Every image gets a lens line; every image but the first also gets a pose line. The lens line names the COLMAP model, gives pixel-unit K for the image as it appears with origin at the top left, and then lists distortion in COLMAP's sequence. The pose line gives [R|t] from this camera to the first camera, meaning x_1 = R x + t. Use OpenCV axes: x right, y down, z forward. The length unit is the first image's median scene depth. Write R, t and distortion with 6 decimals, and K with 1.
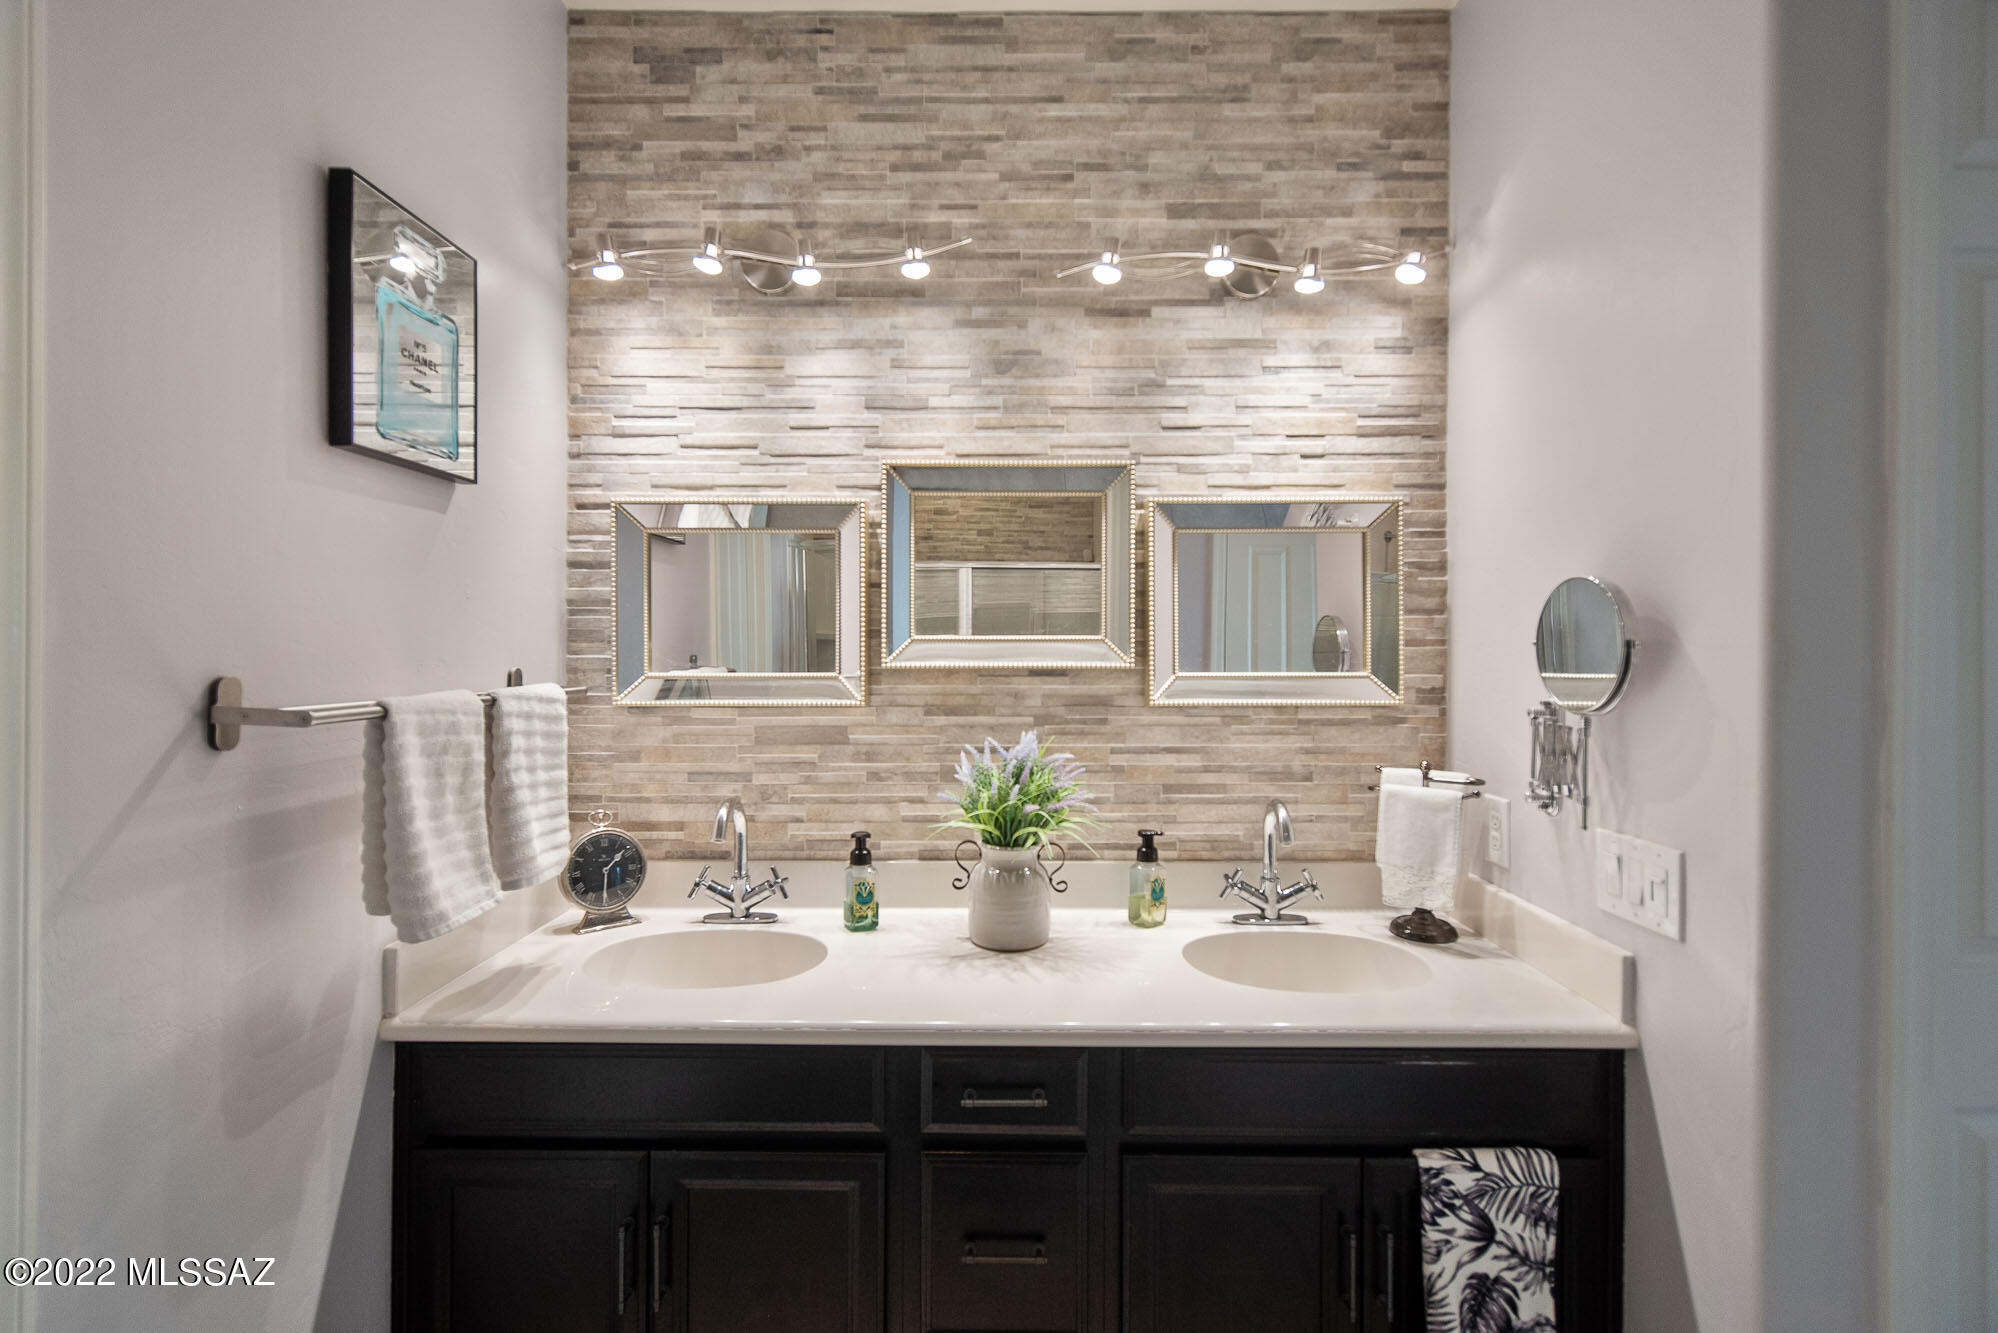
lens RADIAL K [[905.7, 0, 999.5], [0, 905.7, 662.2], [0, 0, 1]] dist [0.012993, -0.012608]
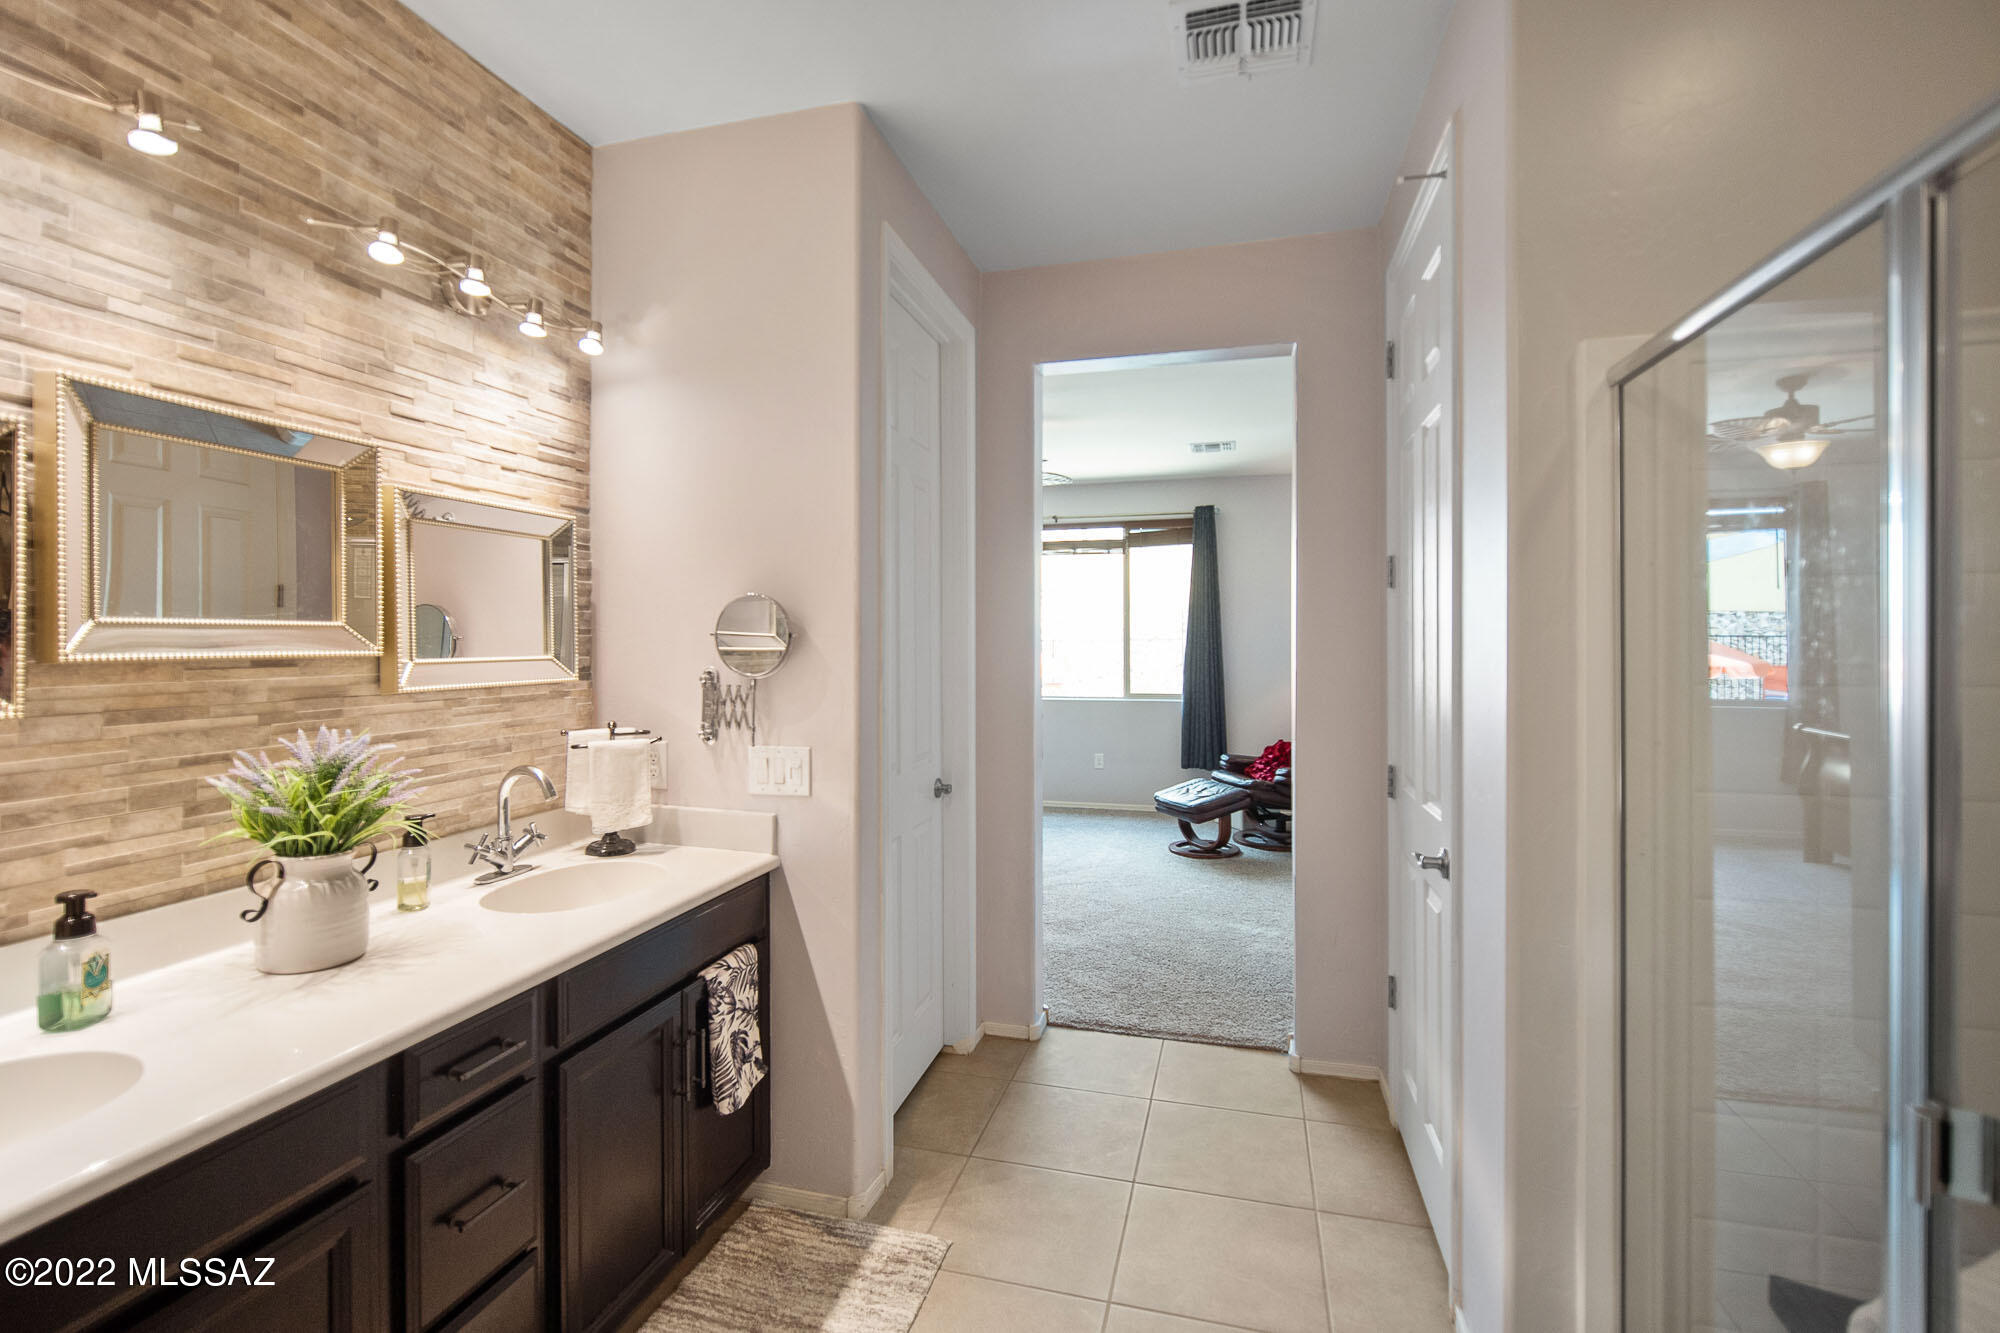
lens RADIAL K [[914.3, 0, 1004.5], [0, 914.3, 657.5], [0, 0, 1]] dist [-0.001458, -0.000186]
pose [[0.246084, -0.020179, 0.969038, -0.634619], [0.009909, 0.999783, 0.018303, -0.002739], [-0.969198, 0.005098, 0.246231, 0.105120]]
